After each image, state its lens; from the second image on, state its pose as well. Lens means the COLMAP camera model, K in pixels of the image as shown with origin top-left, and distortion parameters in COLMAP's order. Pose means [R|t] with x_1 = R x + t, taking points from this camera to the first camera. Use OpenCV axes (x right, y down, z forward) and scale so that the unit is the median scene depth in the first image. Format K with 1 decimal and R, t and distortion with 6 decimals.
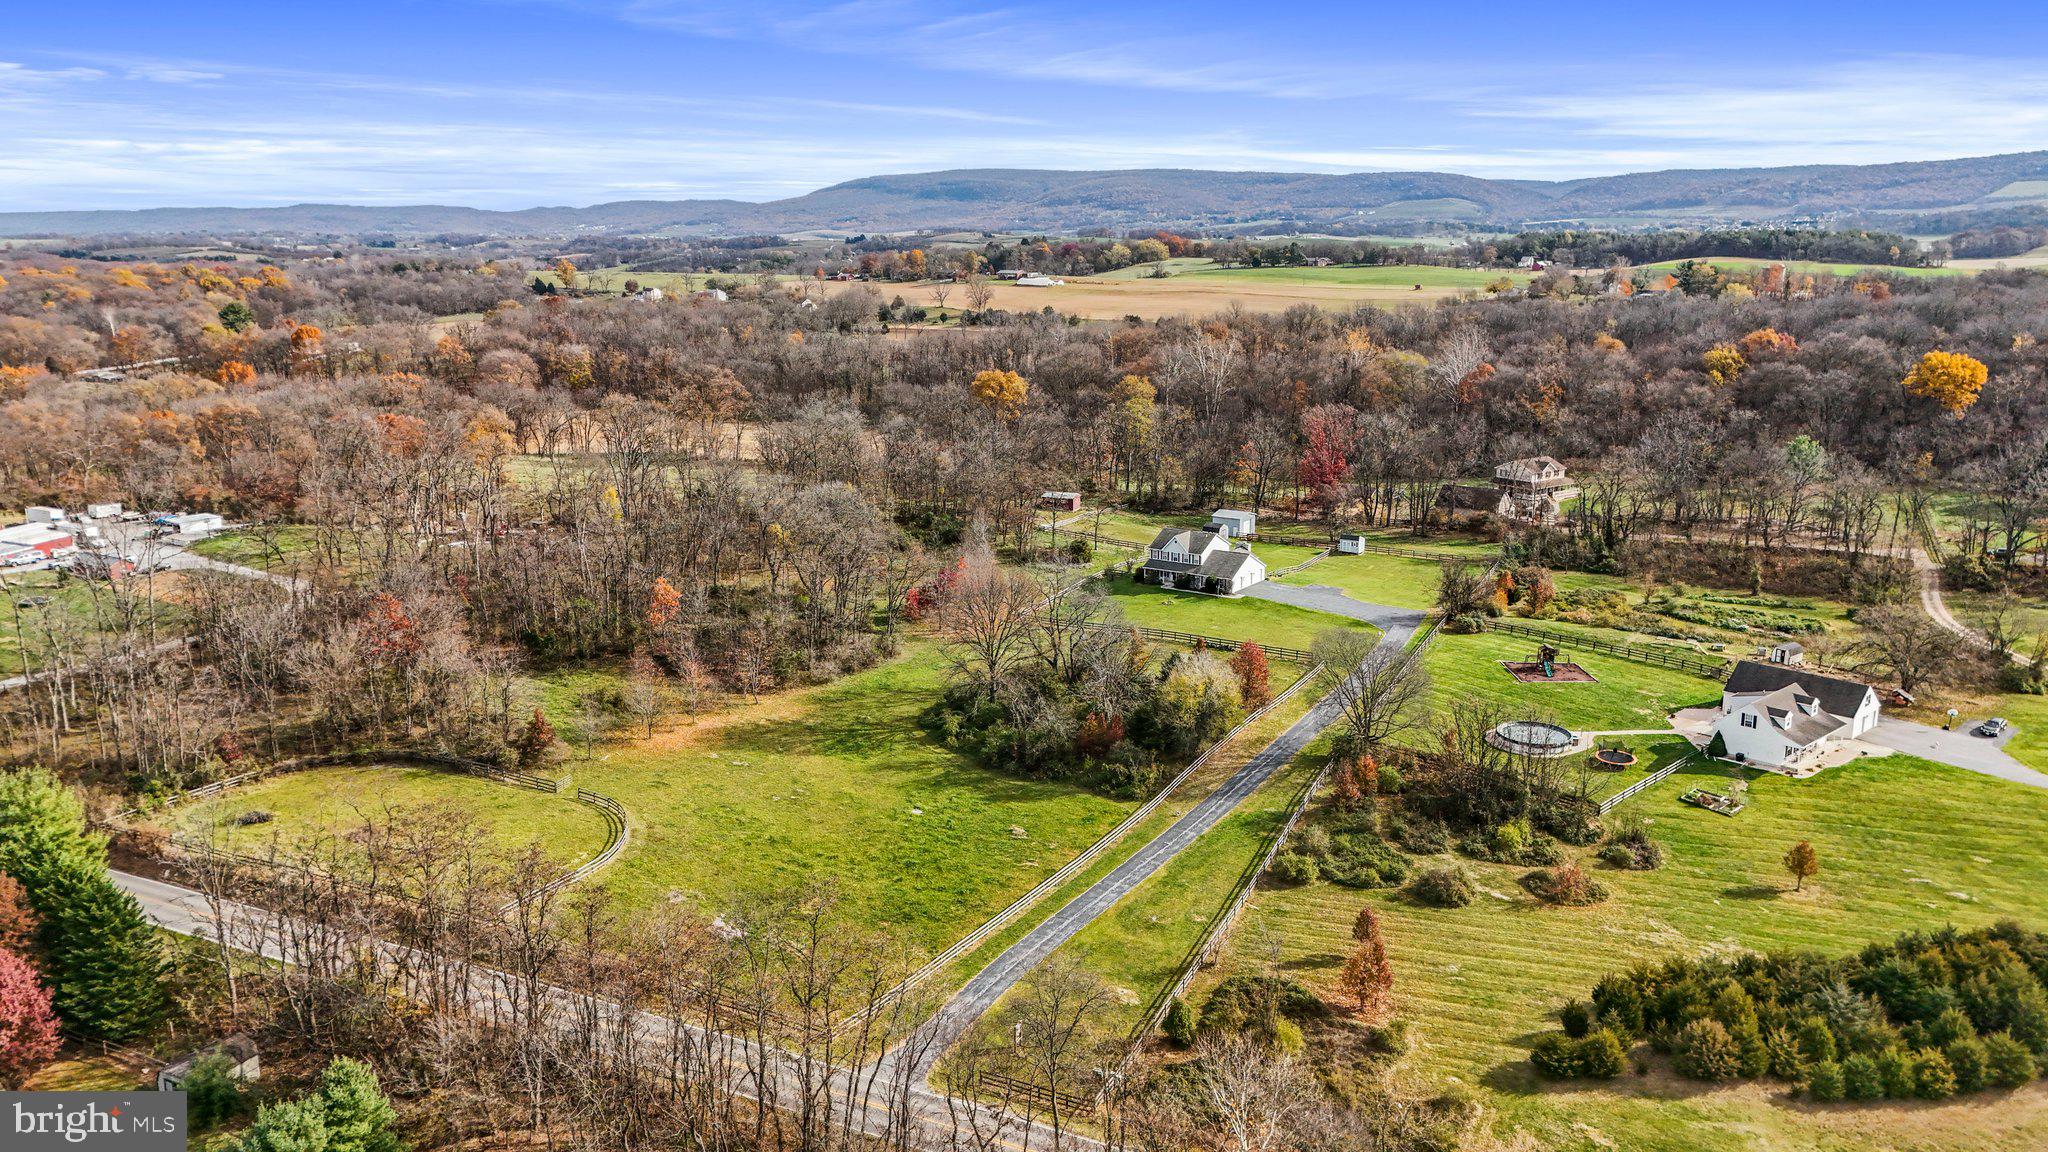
lens RADIAL K [[1485.4, 0, 1024.0], [0, 1485.4, 576.0], [0, 0, 1]] dist [0.076434, -0.085264]
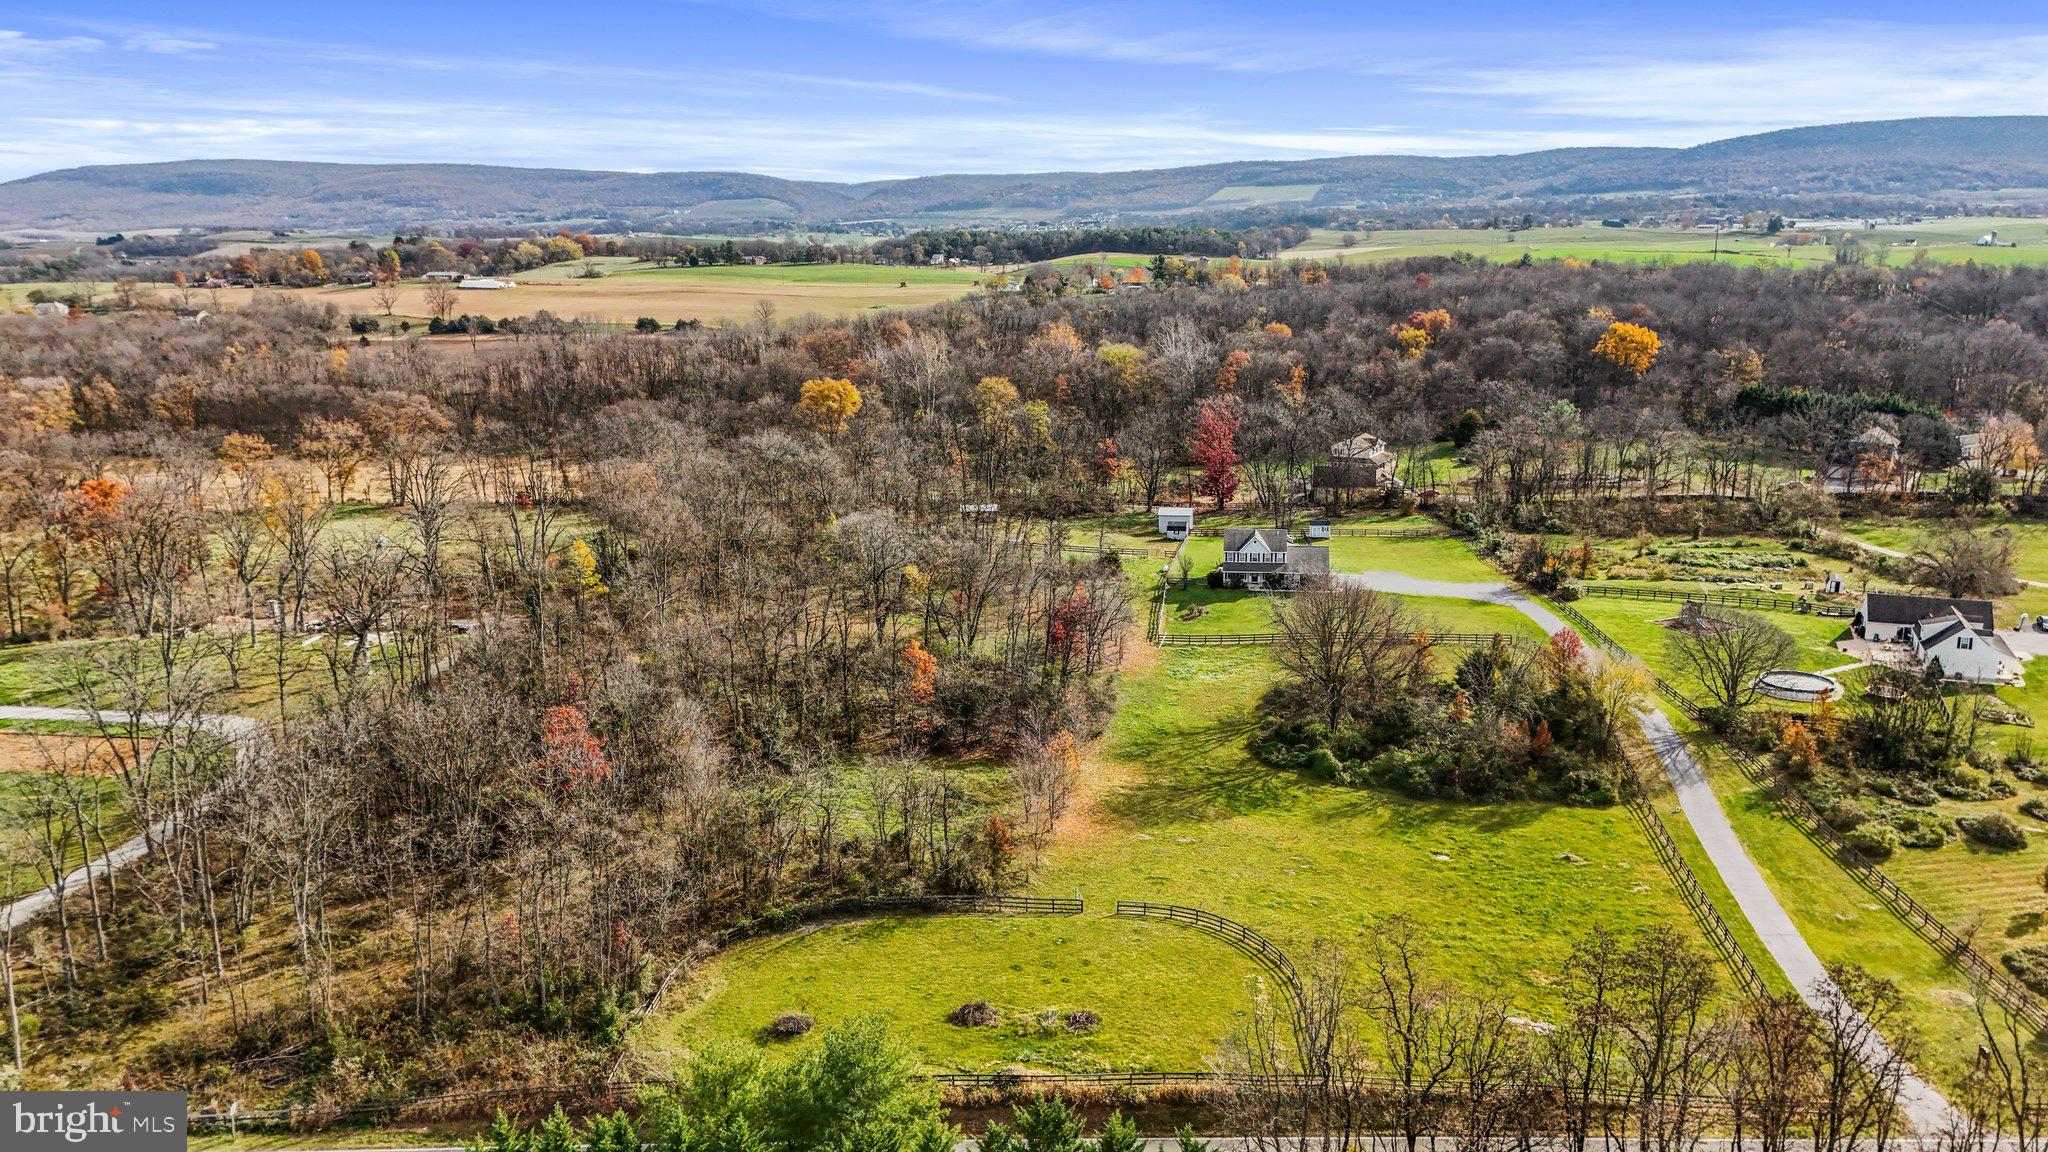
lens RADIAL K [[1485.4, 0, 1024.0], [0, 1485.4, 576.0], [0, 0, 1]] dist [0.076434, -0.085264]
pose [[0.898734, -0.106295, 0.425415, -0.085673], [0.106091, 0.994061, 0.024250, -0.007746], [-0.425466, 0.023339, 0.904673, 0.035707]]
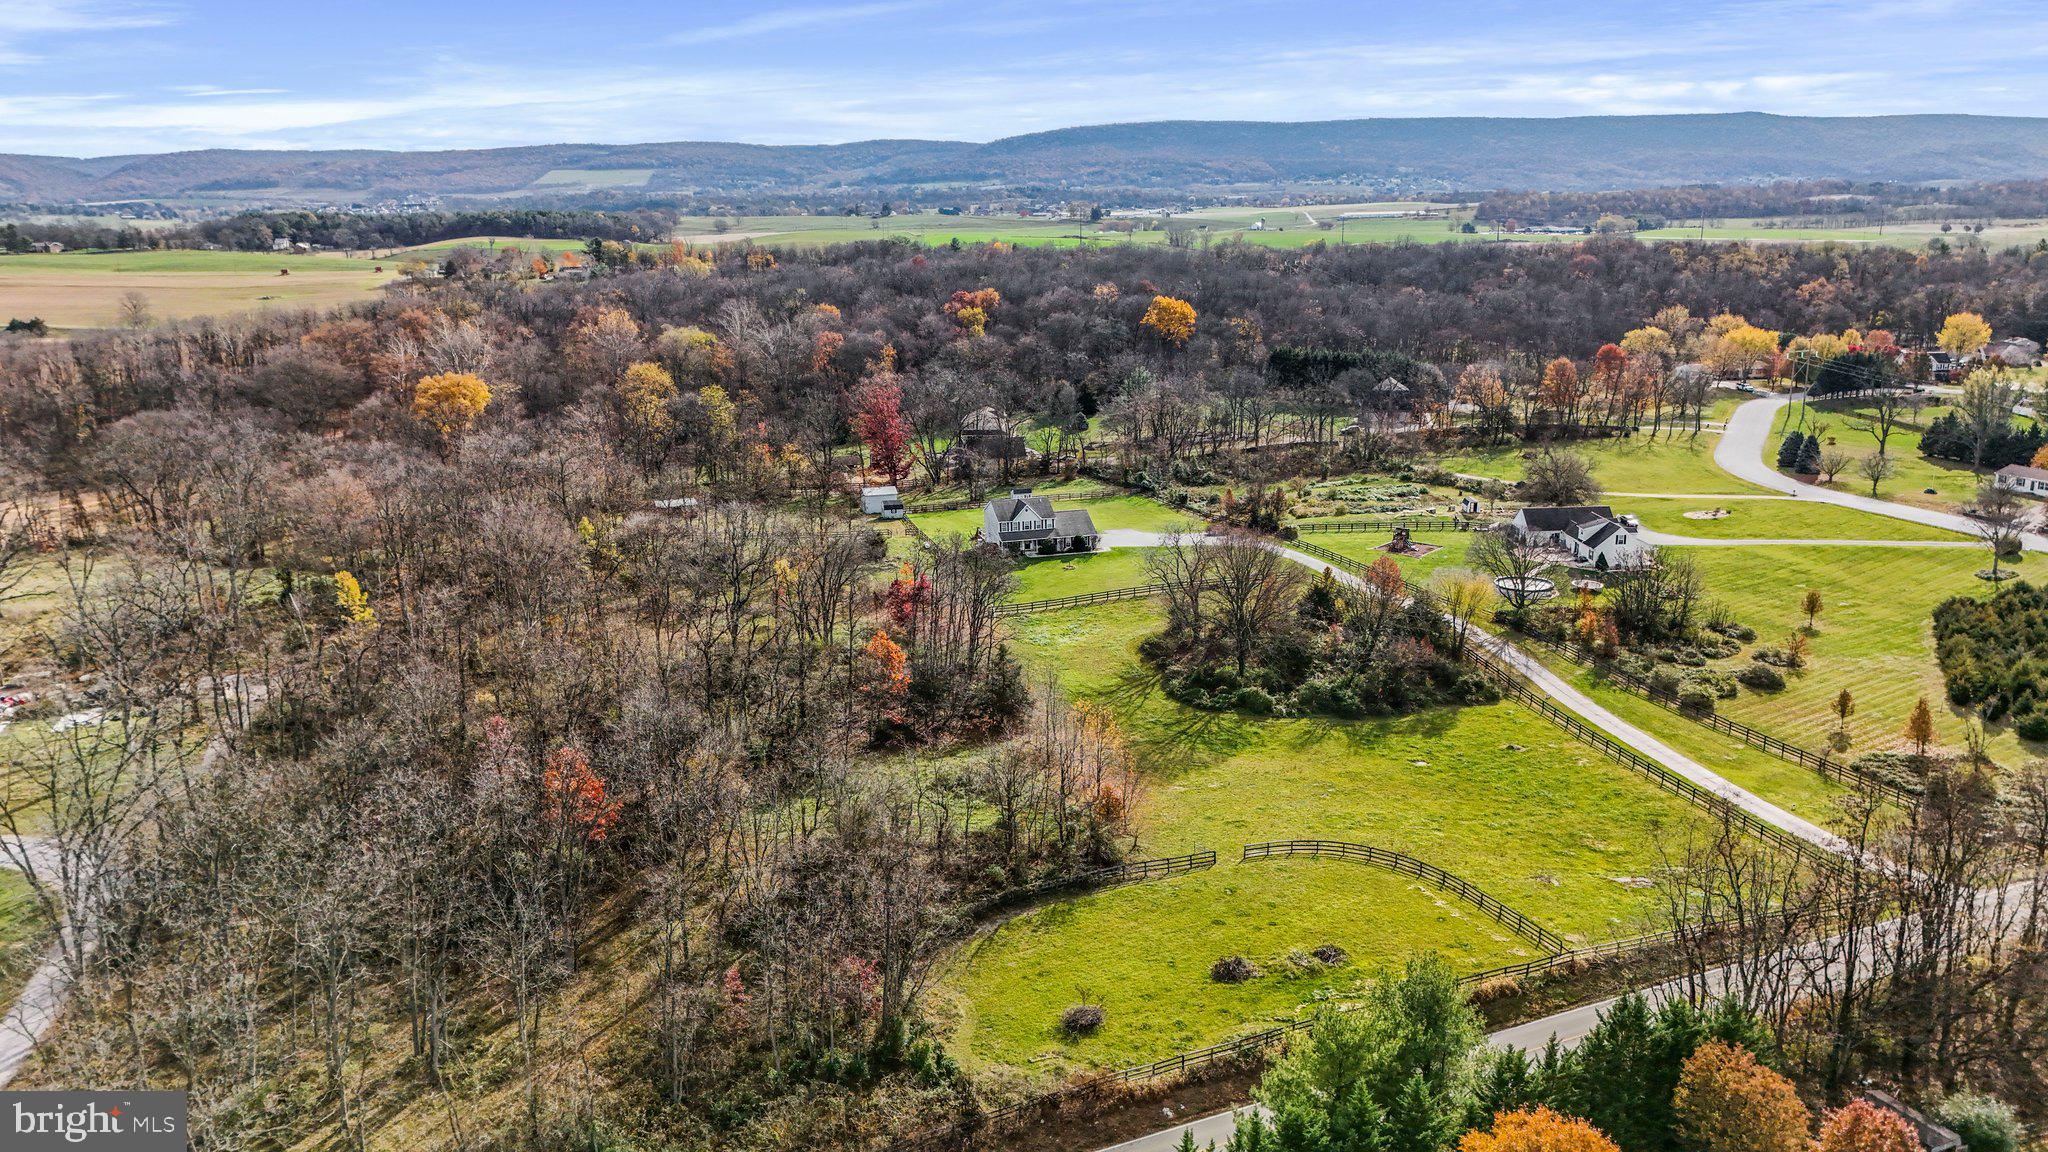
lens RADIAL K [[1485.4, 0, 1024.0], [0, 1485.4, 576.0], [0, 0, 1]] dist [0.076434, -0.085264]
pose [[0.630290, -0.190418, 0.752646, -0.125646], [0.182497, 0.978629, 0.094762, -0.014250], [-0.754605, 0.077628, 0.651571, 0.067864]]
